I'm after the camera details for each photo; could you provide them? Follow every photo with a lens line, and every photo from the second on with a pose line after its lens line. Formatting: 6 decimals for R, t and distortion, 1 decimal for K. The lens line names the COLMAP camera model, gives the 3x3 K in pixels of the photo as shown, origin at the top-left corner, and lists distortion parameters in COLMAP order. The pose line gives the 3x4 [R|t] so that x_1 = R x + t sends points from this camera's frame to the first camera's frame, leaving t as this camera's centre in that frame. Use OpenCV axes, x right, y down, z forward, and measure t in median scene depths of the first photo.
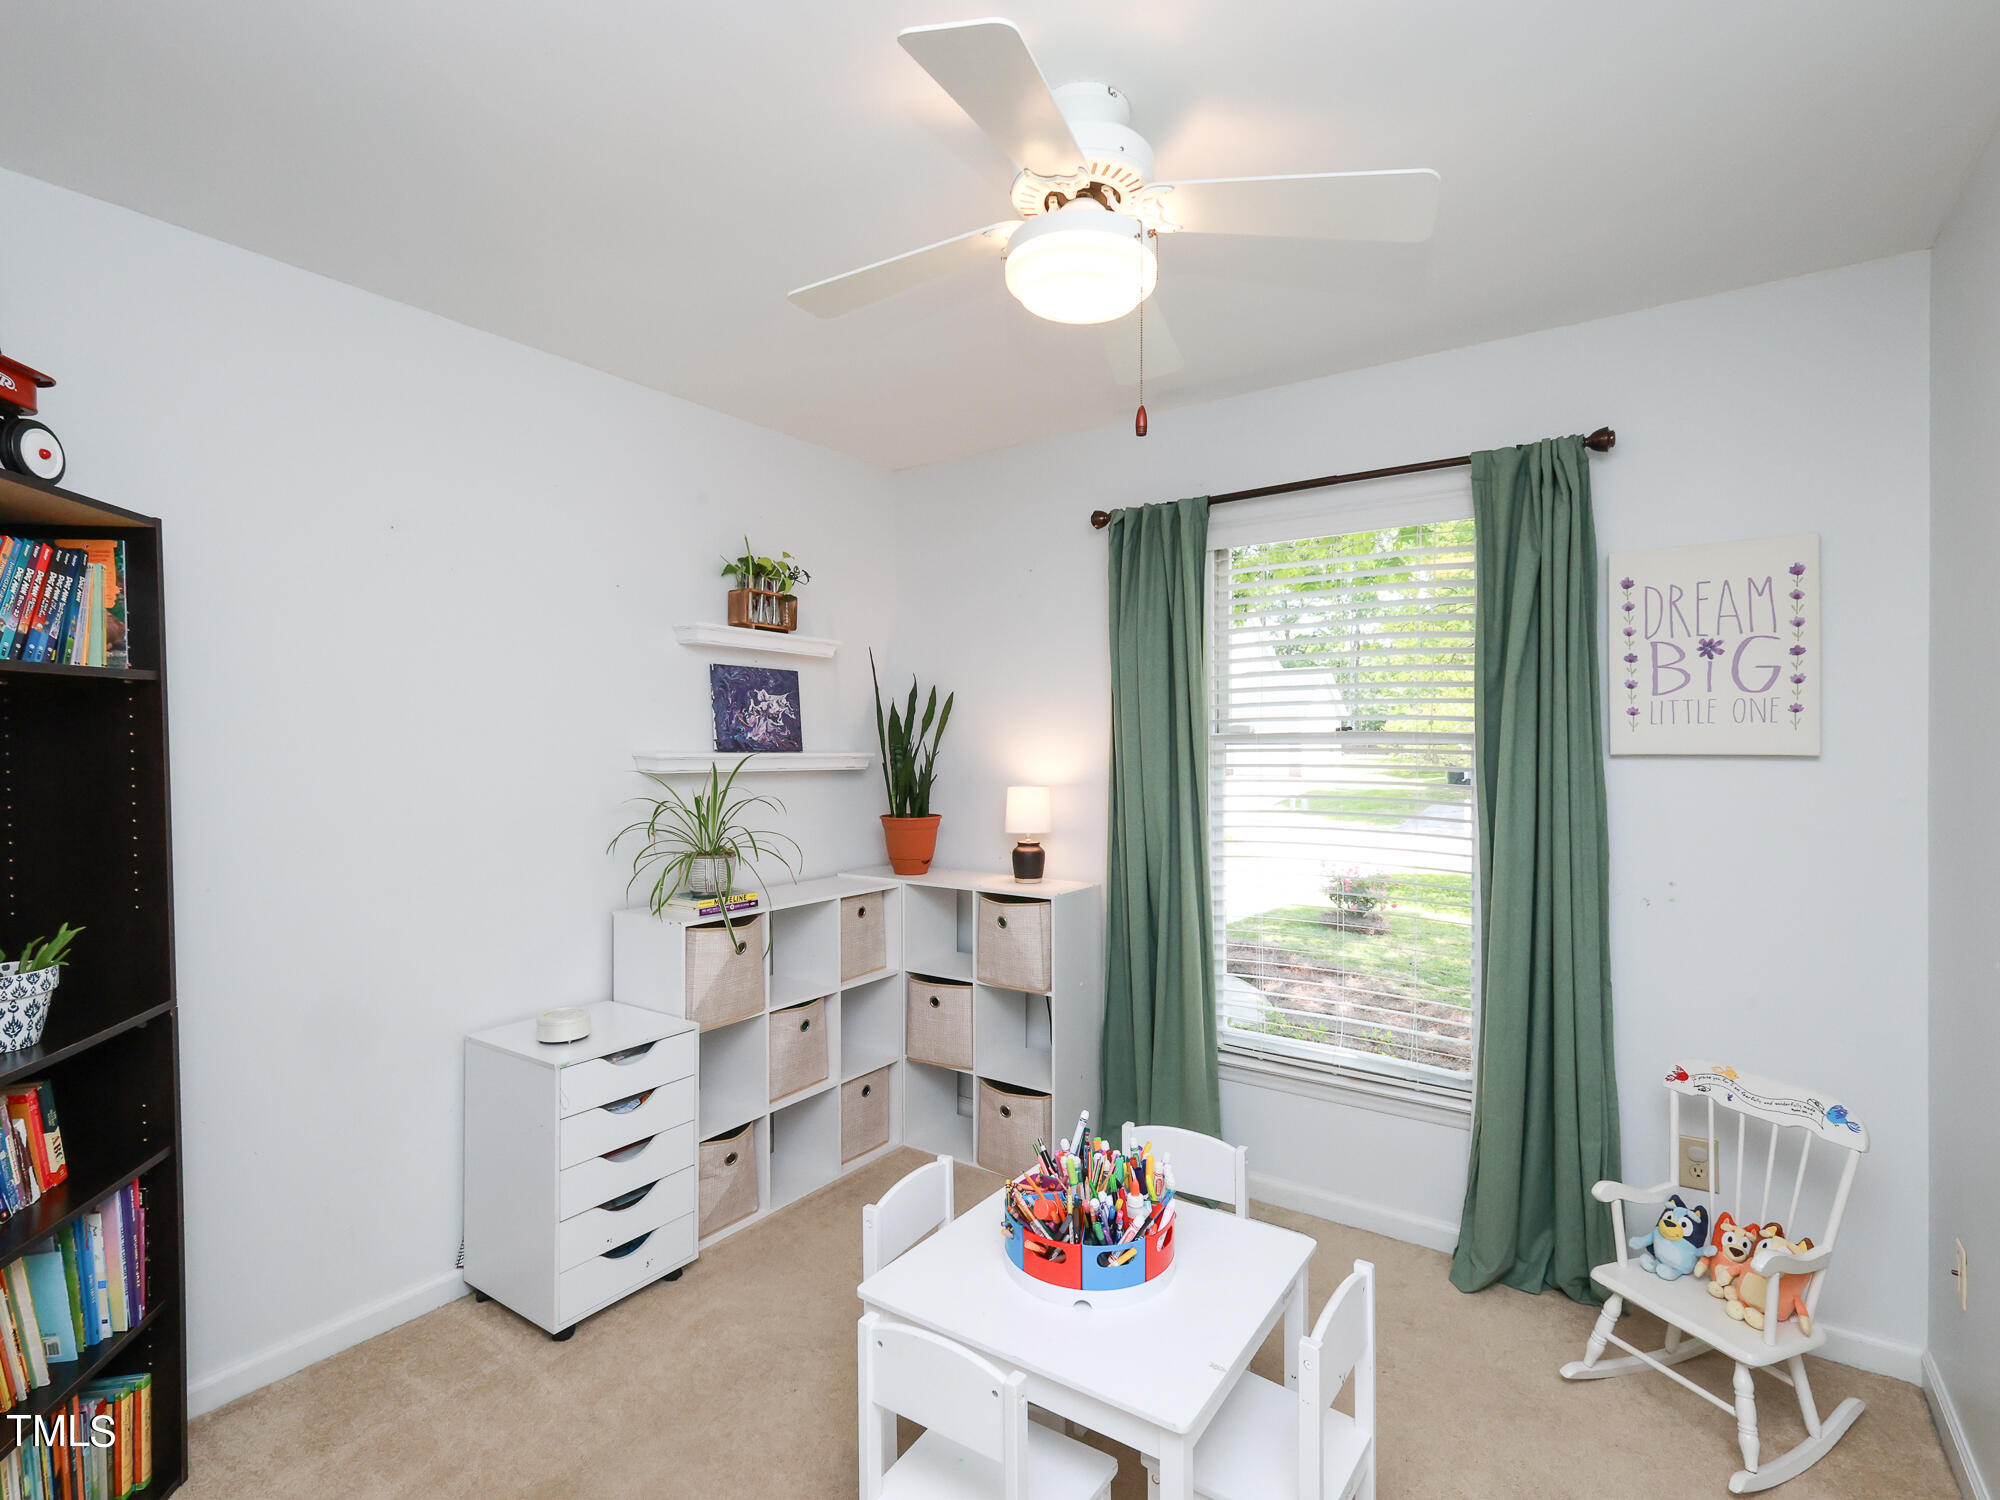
lens RADIAL K [[981.9, 0, 1001.0], [0, 981.9, 749.0], [0, 0, 1]] dist [0.004772, -0.000298]
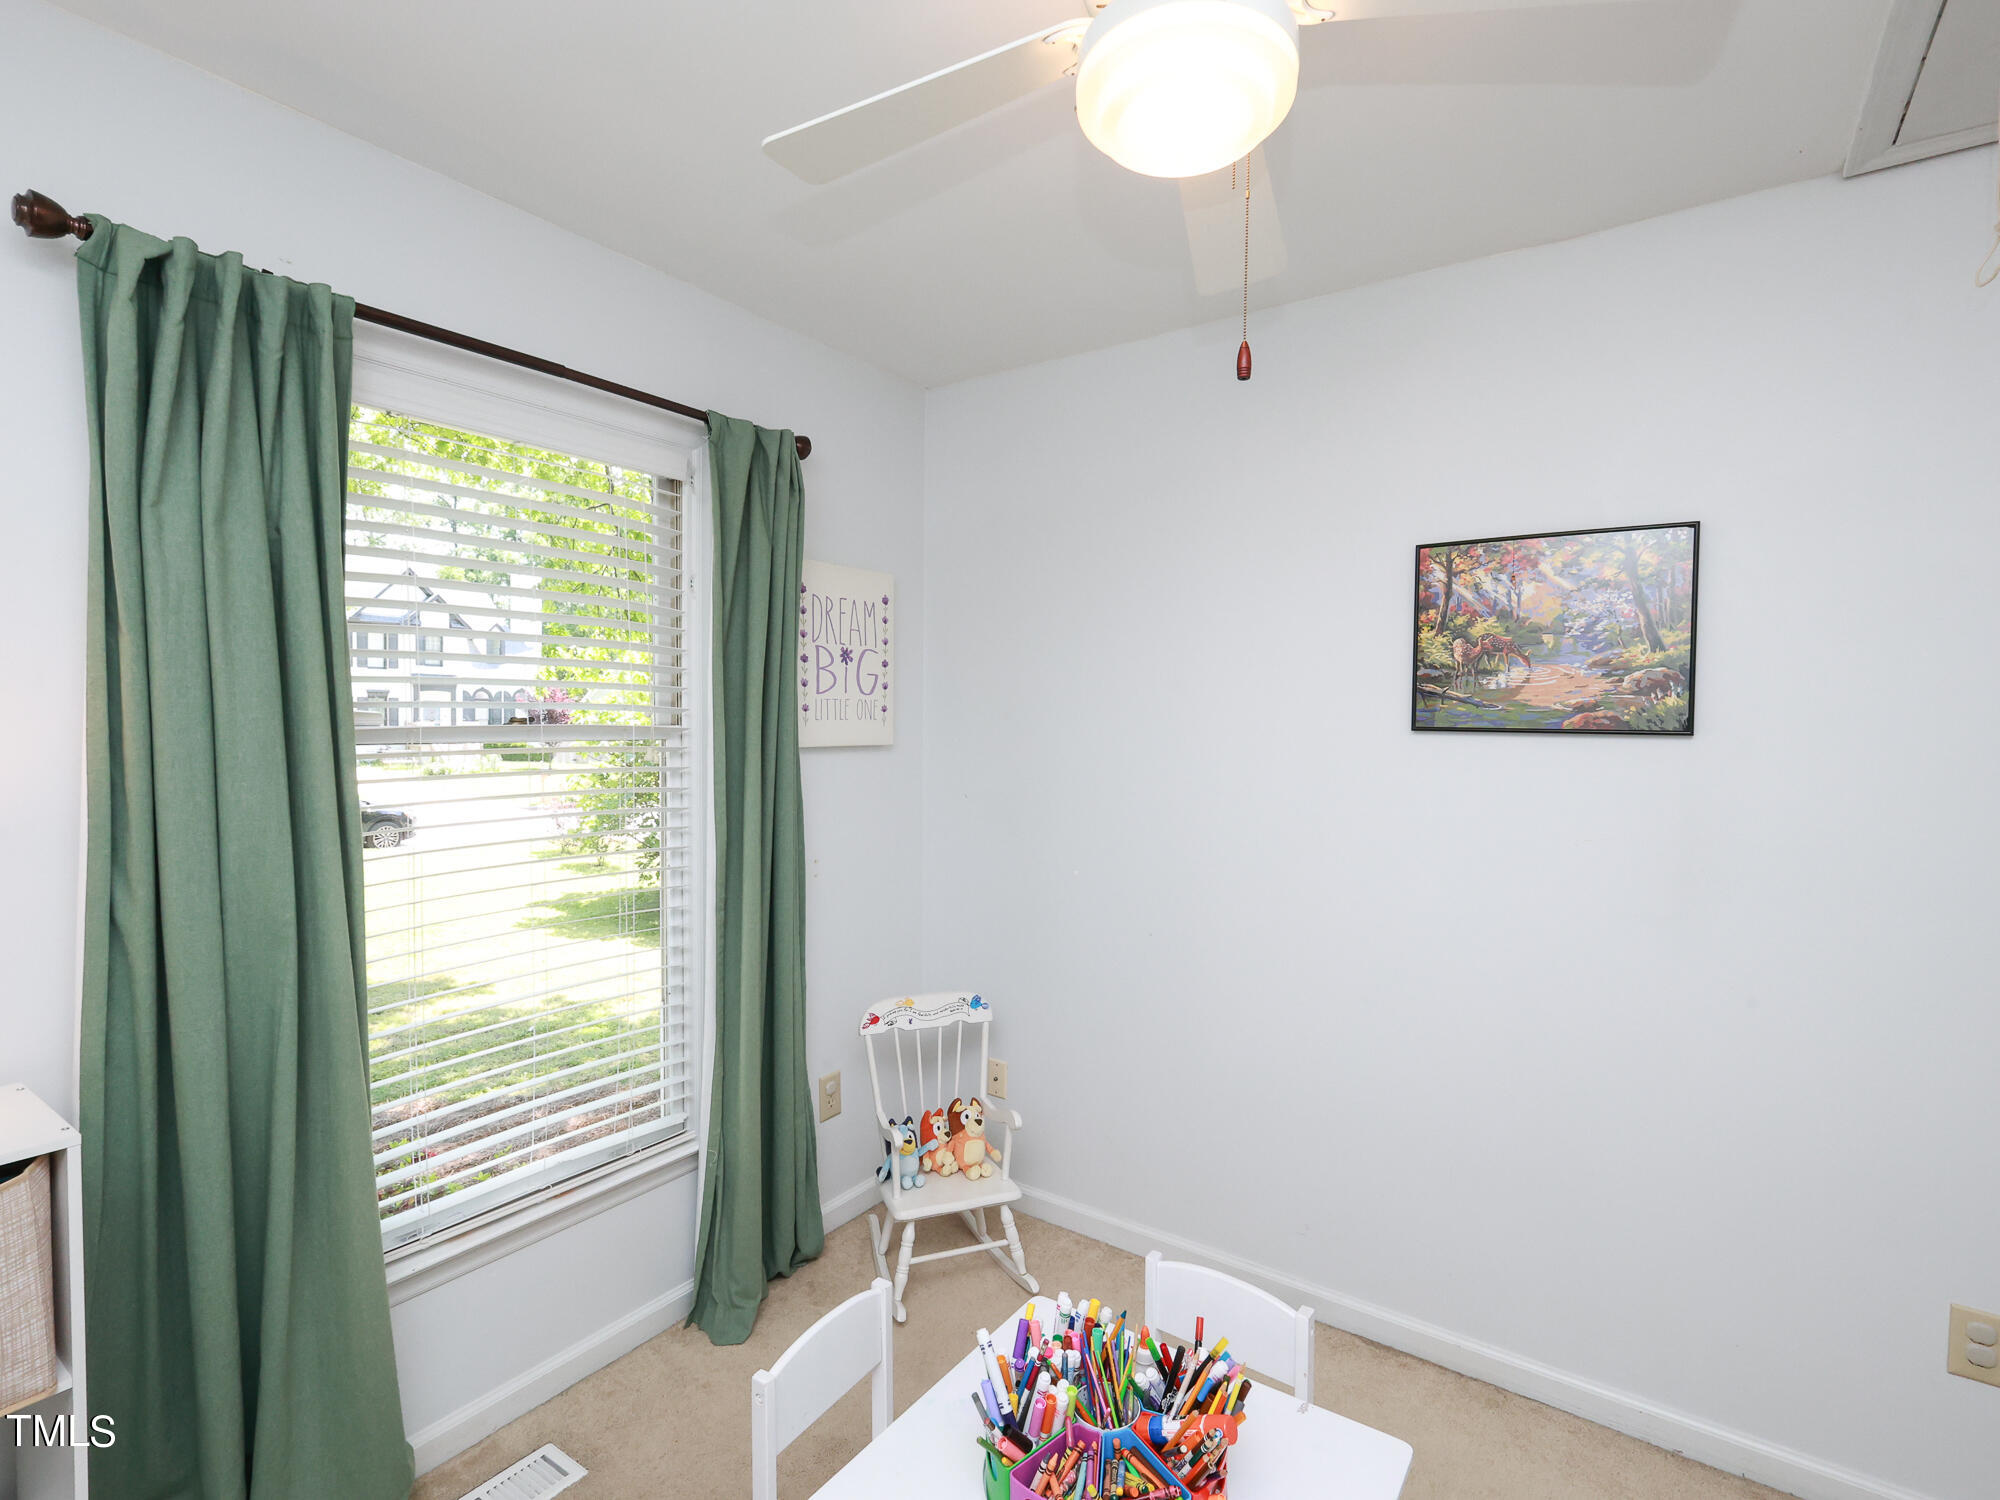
lens RADIAL K [[981.9, 0, 1002.7], [0, 981.9, 752.2], [0, 0, 1]] dist [0.004772, -0.000298]
pose [[-0.000769, -0.033048, 0.999453, -0.463810], [0.000943, 0.999453, 0.033048, -0.026469], [-0.999999, 0.000968, -0.000738, 0.831398]]
